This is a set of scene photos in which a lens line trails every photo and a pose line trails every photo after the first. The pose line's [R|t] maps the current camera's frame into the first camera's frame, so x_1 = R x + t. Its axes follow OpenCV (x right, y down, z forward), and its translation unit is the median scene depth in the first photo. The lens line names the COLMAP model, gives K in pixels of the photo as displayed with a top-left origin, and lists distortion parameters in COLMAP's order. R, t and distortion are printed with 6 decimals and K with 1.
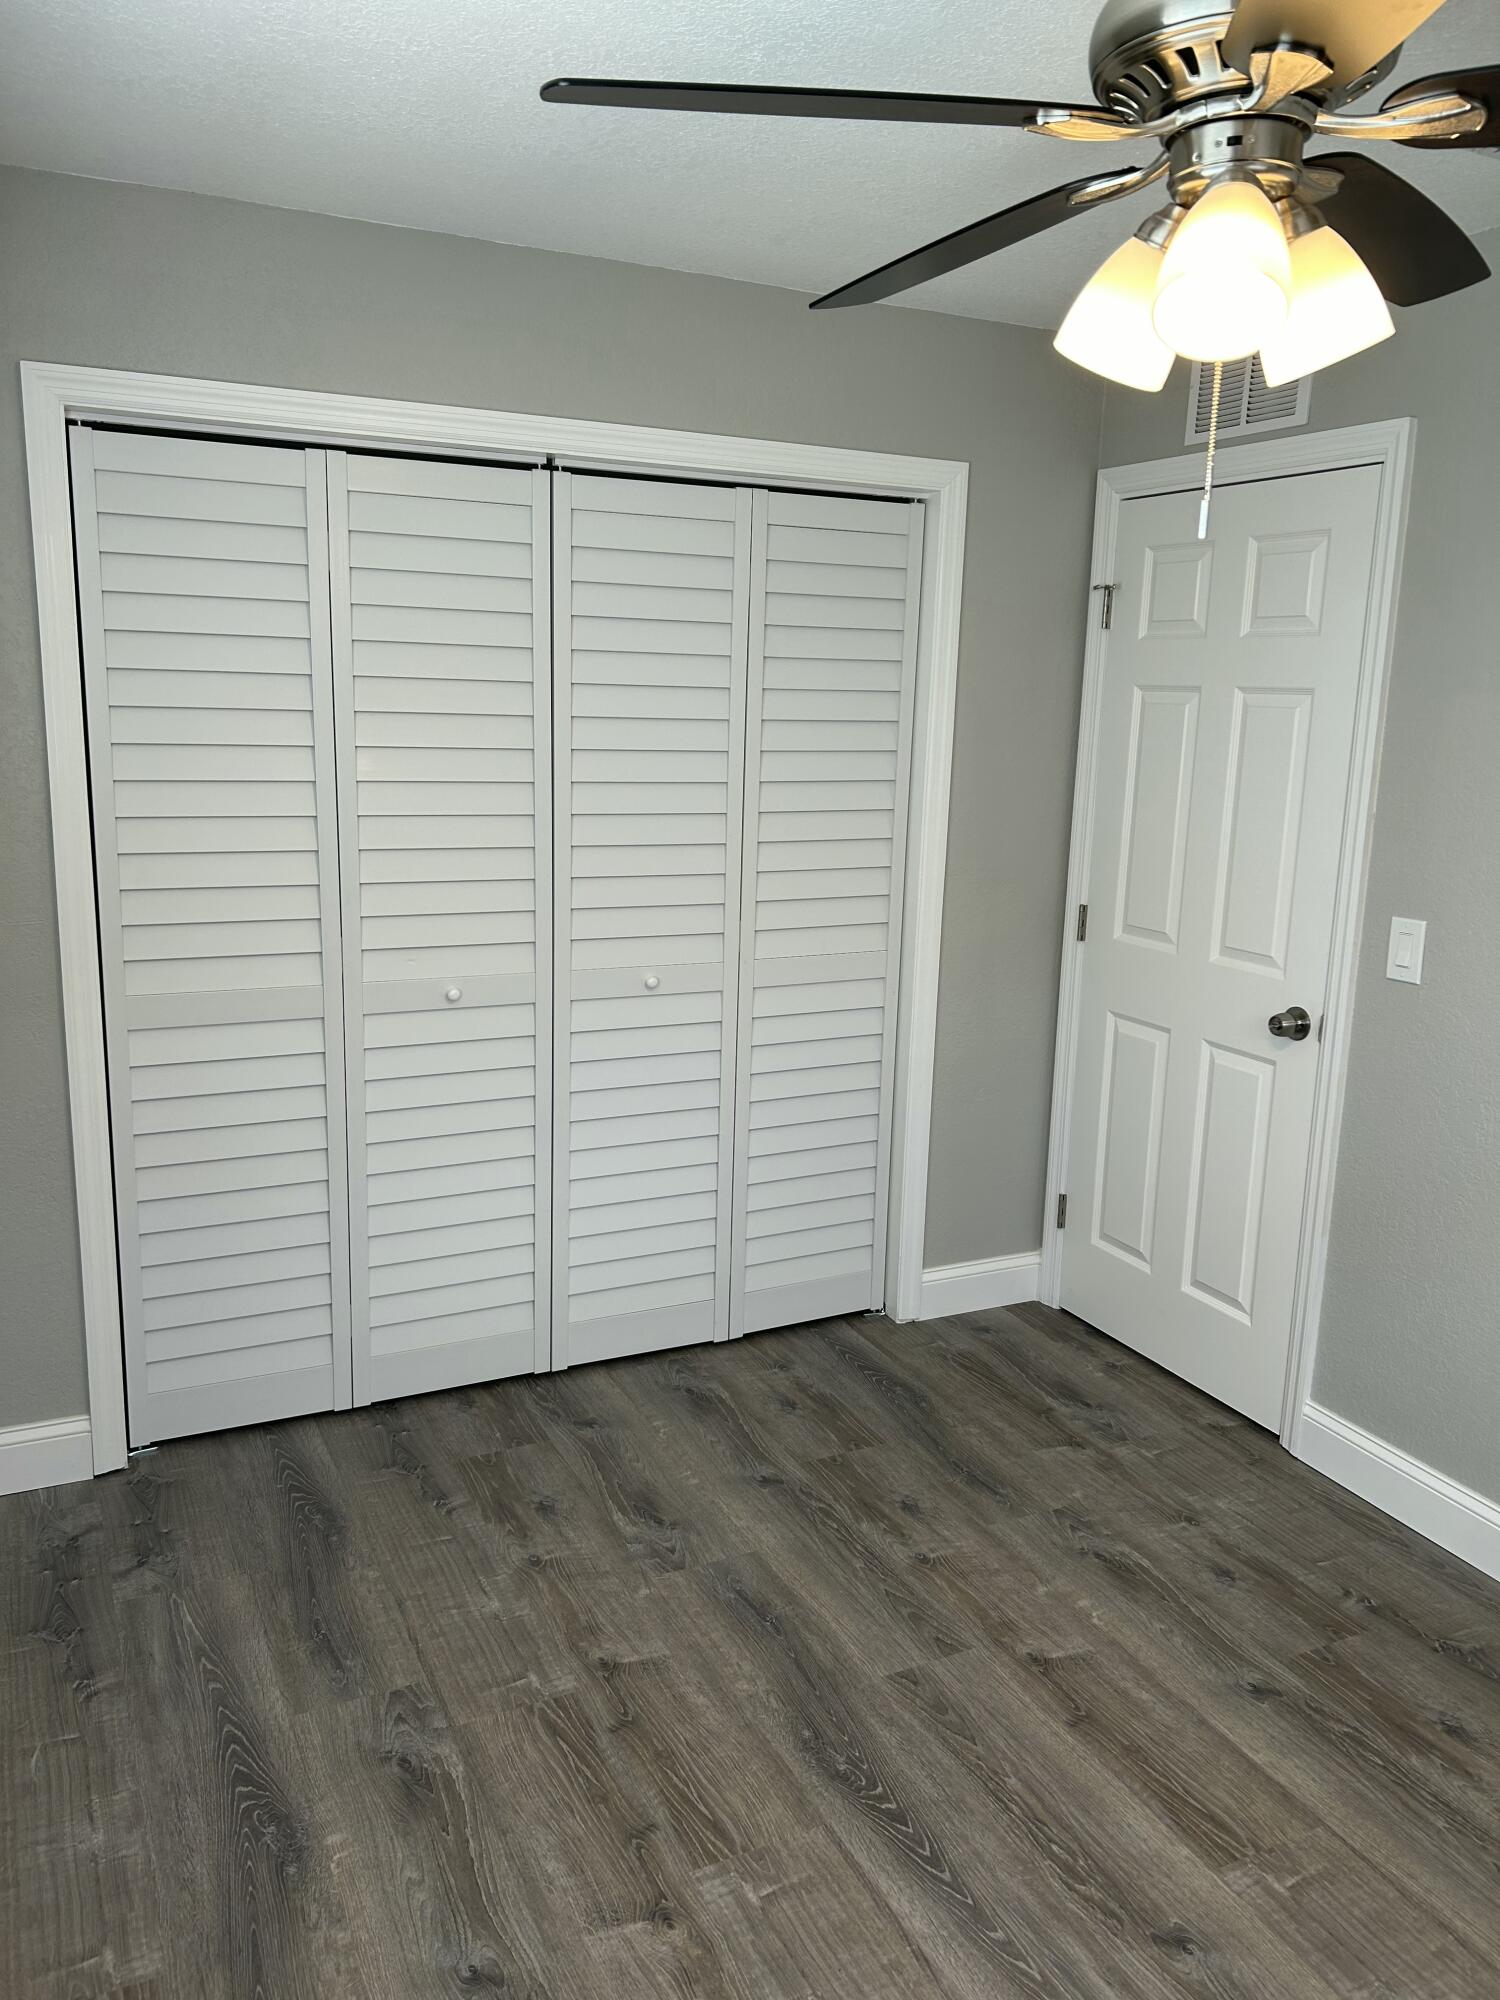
lens RADIAL K [[1516.4, 0, 750.0], [0, 1516.4, 1000.0], [0, 0, 1]] dist [0.050136, -0.050044]
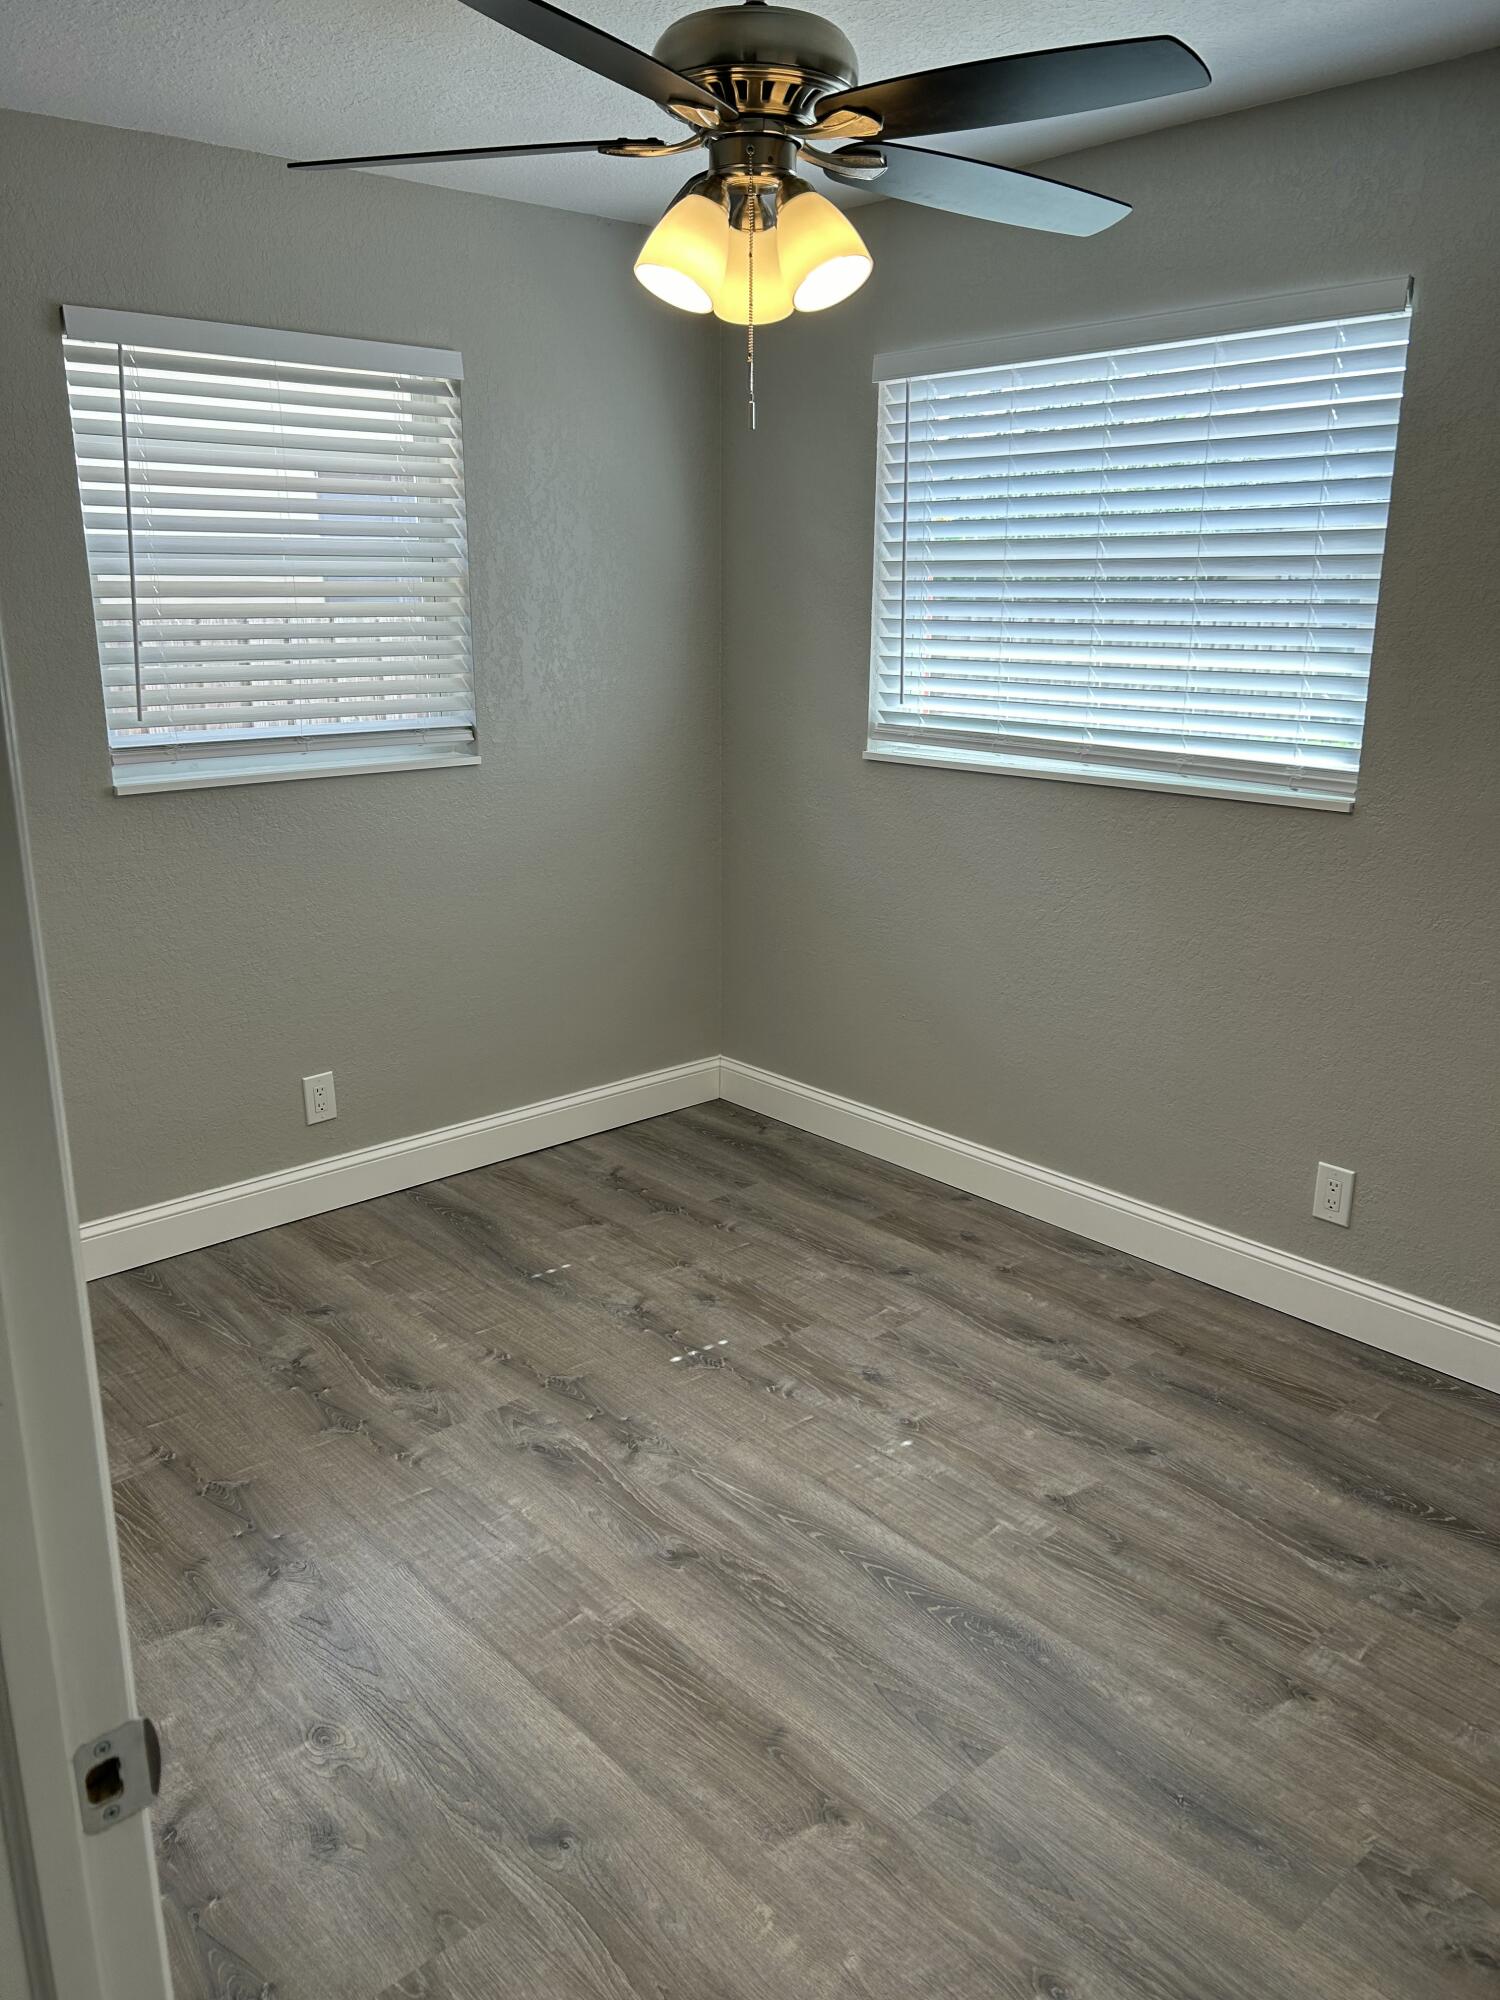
lens RADIAL K [[1516.4, 0, 750.0], [0, 1516.4, 1000.0], [0, 0, 1]] dist [0.050136, -0.050044]
pose [[-0.963652, 0.043779, -0.263548, 0.481320], [-0.079629, 0.894576, 0.439765, -0.316578], [0.255016, 0.444766, -0.858574, 1.707200]]
